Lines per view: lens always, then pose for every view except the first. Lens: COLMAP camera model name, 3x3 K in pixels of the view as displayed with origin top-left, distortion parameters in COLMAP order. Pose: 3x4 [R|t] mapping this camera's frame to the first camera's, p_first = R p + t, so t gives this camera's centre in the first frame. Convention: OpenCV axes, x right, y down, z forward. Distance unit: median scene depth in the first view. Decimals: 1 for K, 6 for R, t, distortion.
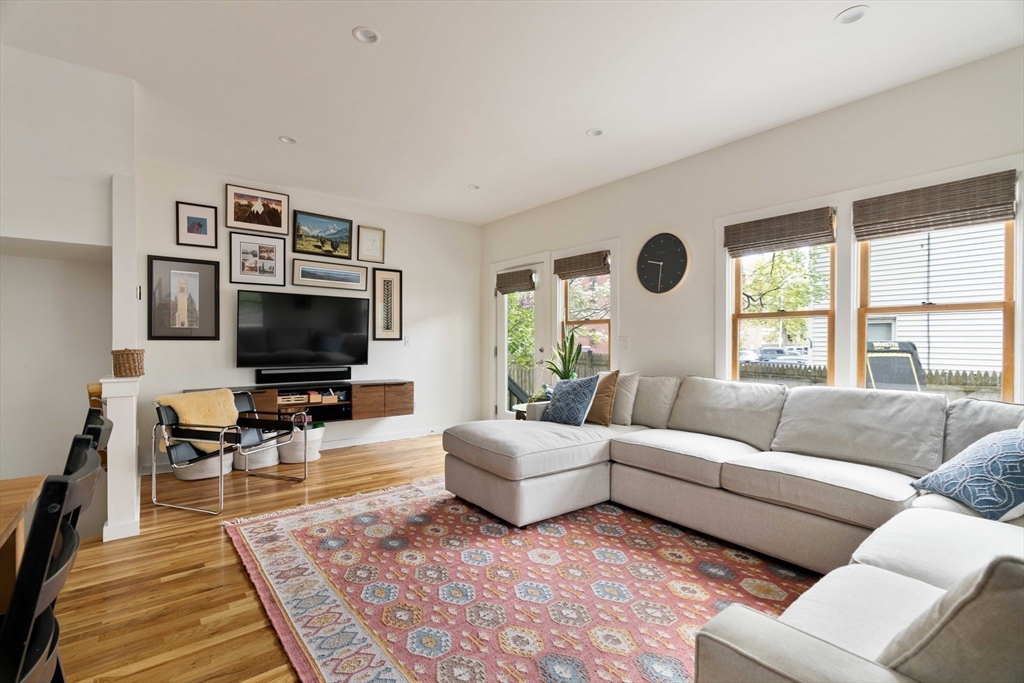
lens RADIAL K [[462.9, 0, 514.2], [0, 462.9, 347.1], [0, 0, 1]] dist [-0.008512, 0.000358]
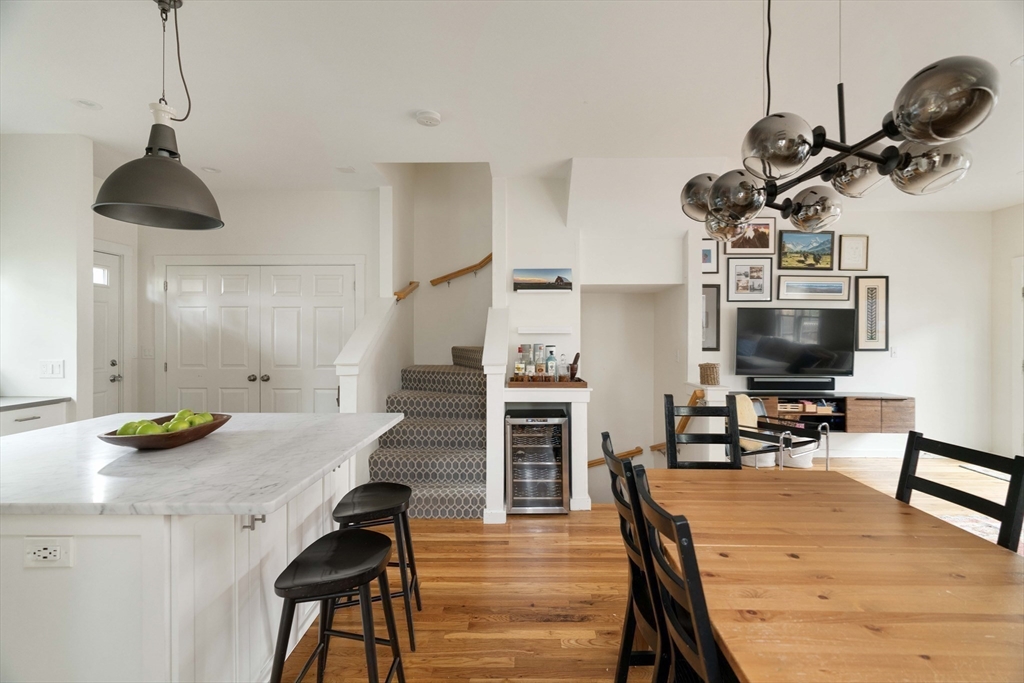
lens RADIAL K [[462.9, 0, 518.4], [0, 462.9, 336.3], [0, 0, 1]] dist [-0.008512, 0.000358]
pose [[0.770733, 0.001222, -0.637157, -0.272929], [-0.007850, 0.999940, -0.007578, -0.038174], [0.637110, 0.010843, 0.770697, -0.227108]]
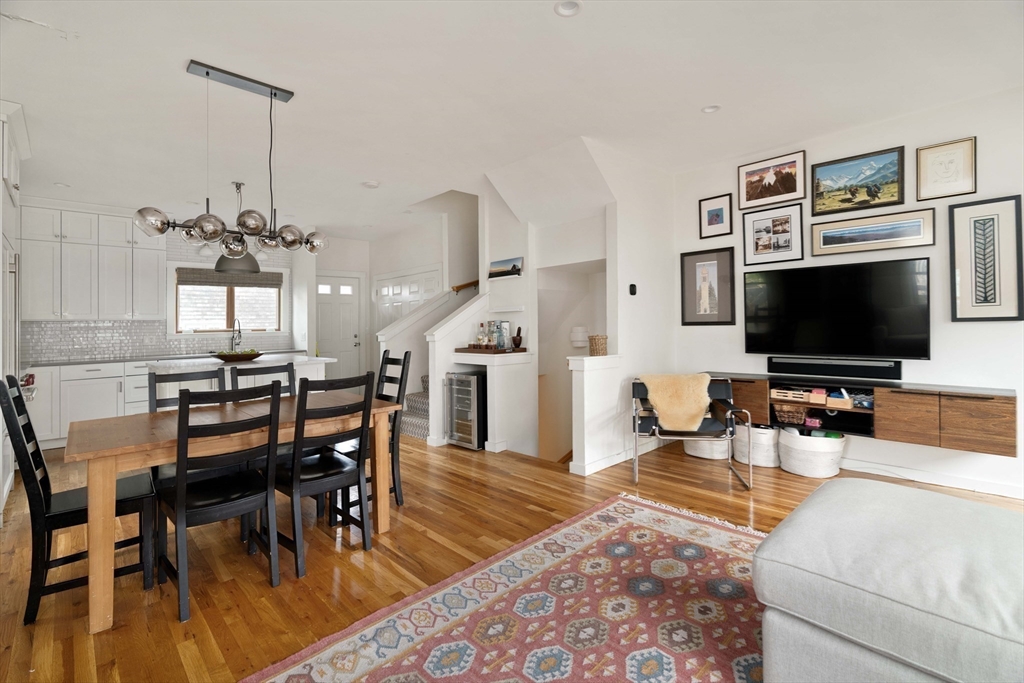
lens RADIAL K [[462.9, 0, 509.2], [0, 462.9, 321.4], [0, 0, 1]] dist [-0.008512, 0.000358]
pose [[0.087070, -0.010863, -0.996143, 0.303647], [0.009132, 0.999907, -0.010106, -0.016593], [0.996160, -0.008217, 0.087161, 0.408450]]
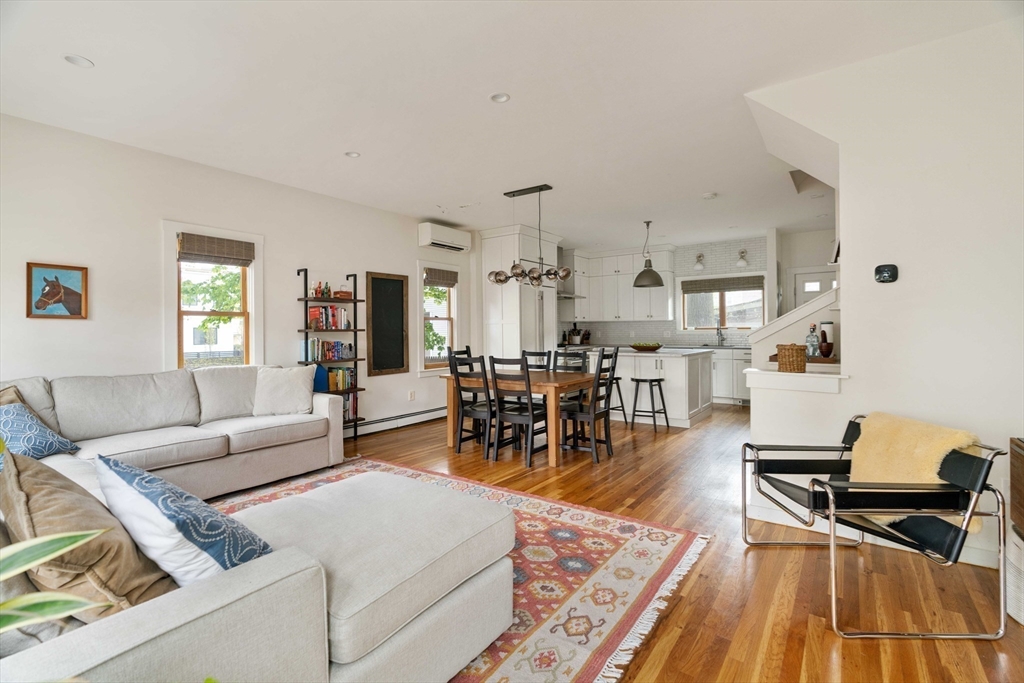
lens RADIAL K [[462.9, 0, 523.9], [0, 462.9, 327.7], [0, 0, 1]] dist [-0.008512, 0.000358]
pose [[-0.960827, 0.004981, -0.277105, -0.013643], [0.003303, 0.999973, 0.006523, -0.025639], [0.277130, 0.005352, -0.960817, 1.147269]]
